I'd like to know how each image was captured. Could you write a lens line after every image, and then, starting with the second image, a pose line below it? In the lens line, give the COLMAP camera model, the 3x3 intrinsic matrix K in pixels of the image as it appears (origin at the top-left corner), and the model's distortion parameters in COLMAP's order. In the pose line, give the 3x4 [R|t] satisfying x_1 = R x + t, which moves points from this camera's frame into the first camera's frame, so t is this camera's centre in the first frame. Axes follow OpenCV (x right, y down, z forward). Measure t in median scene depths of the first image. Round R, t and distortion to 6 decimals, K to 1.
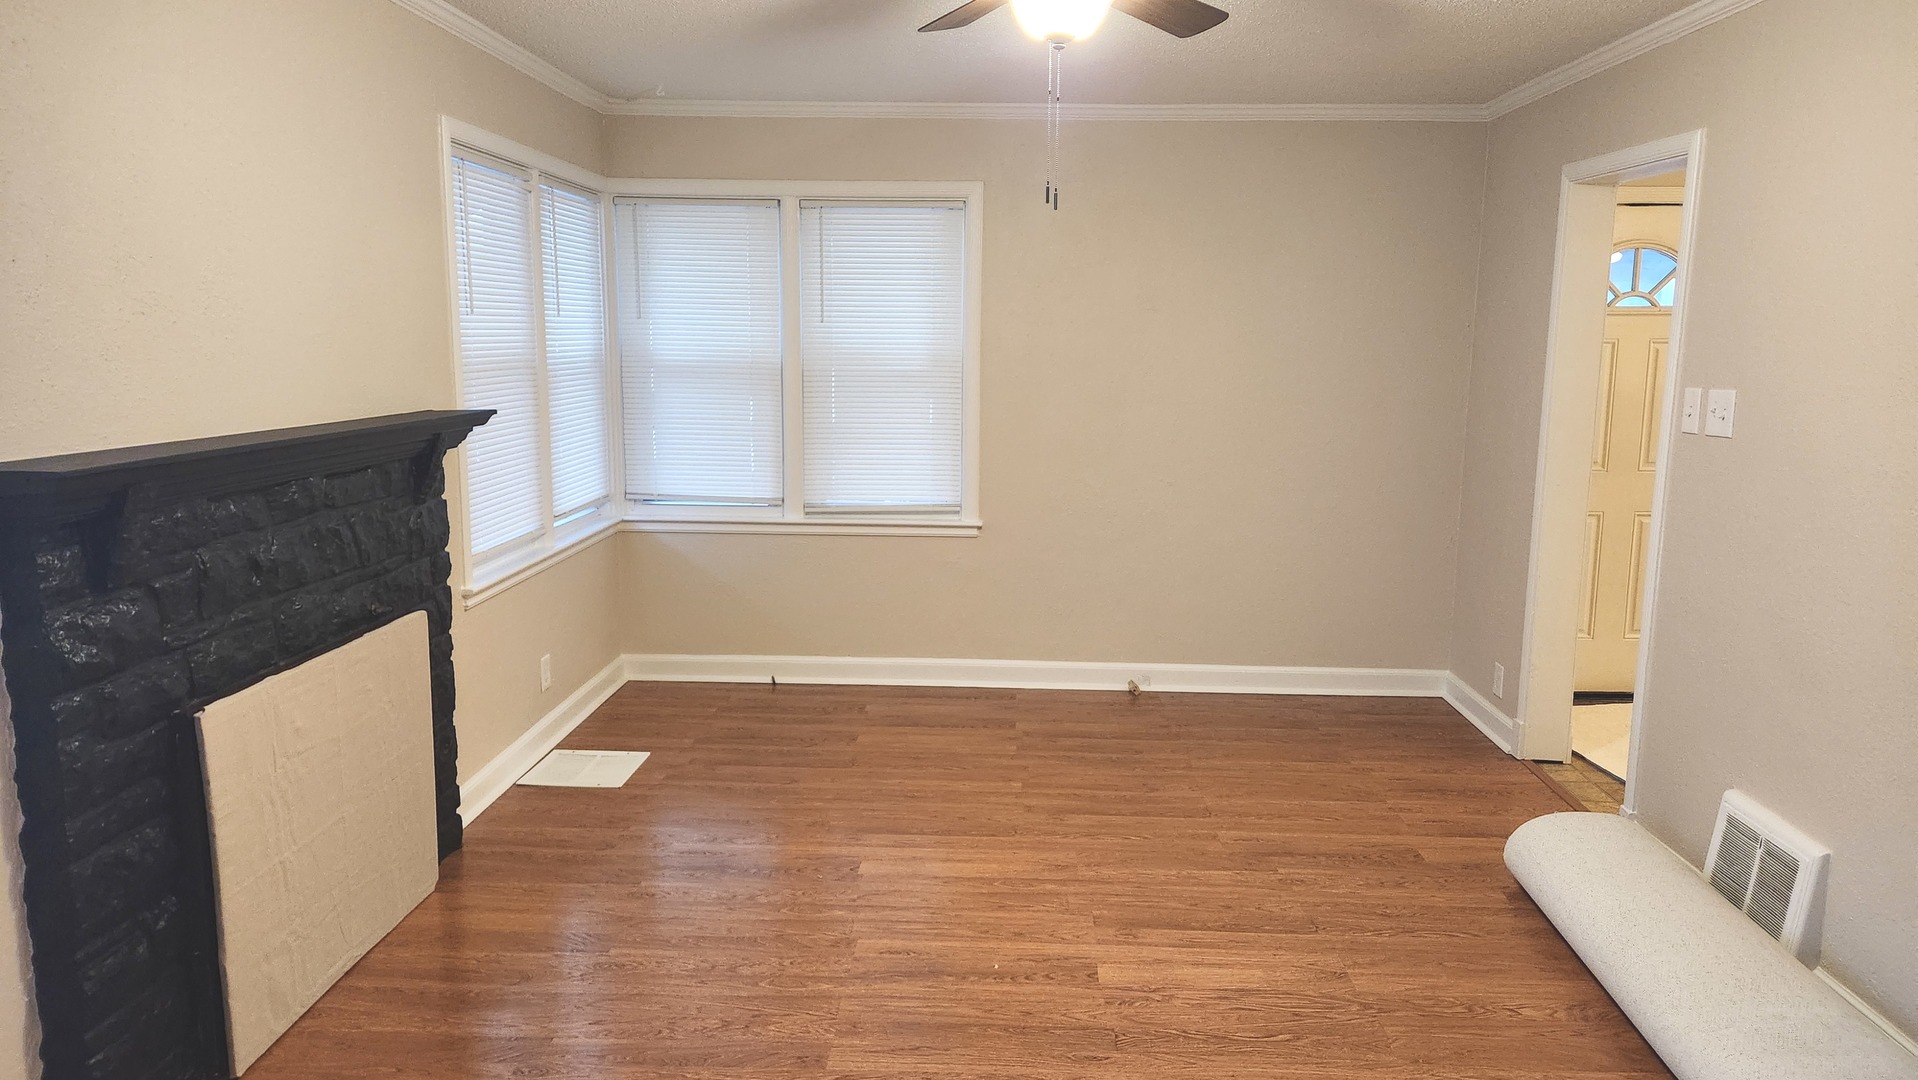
lens RADIAL K [[1302.4, 0, 968.6], [0, 1302.4, 549.7], [0, 0, 1]] dist [0.076698, -0.001436]
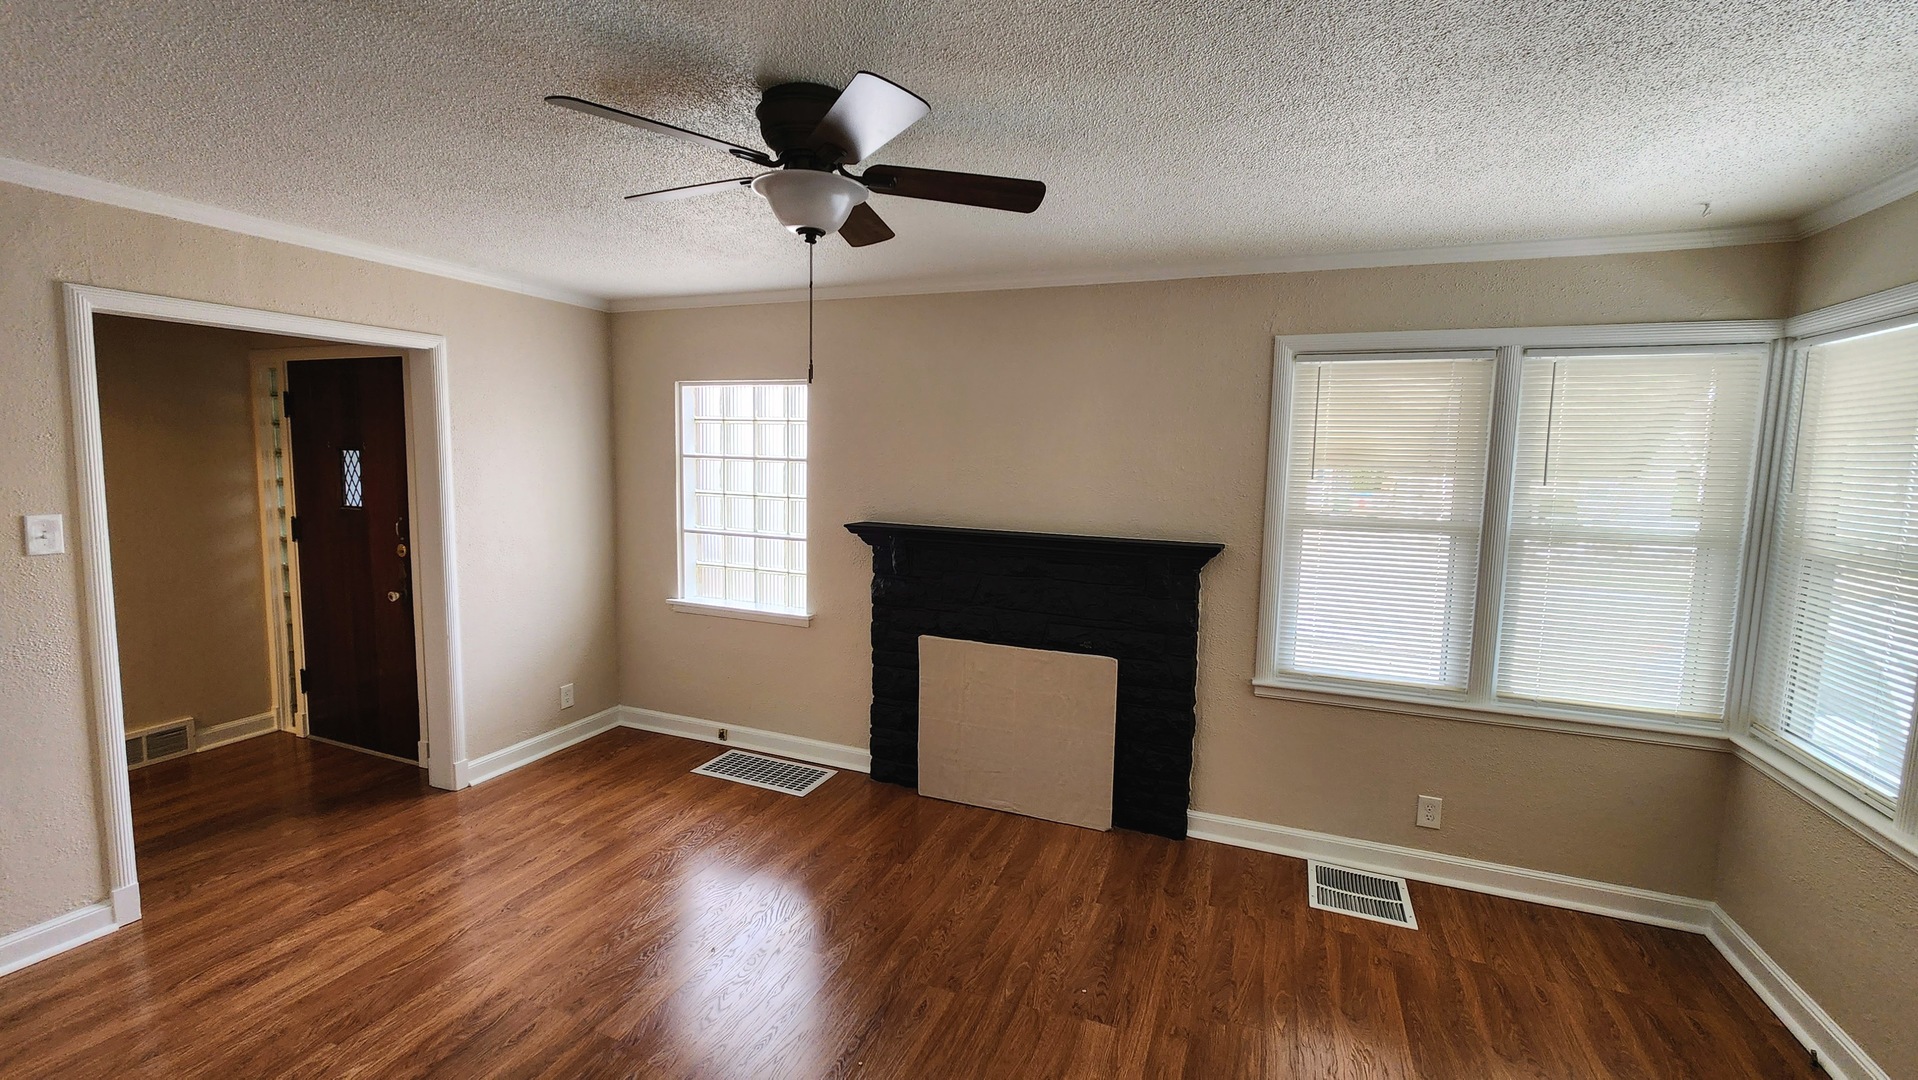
lens RADIAL K [[778.3, 0, 972.0], [0, 778.3, 538.0], [0, 0, 1]] dist [0.005753, 0.000047]
pose [[-0.360251, 0.071816, -0.930087, 0.481147], [-0.174578, 0.974227, 0.142844, -0.184432], [0.916374, 0.213832, -0.338428, 1.050856]]
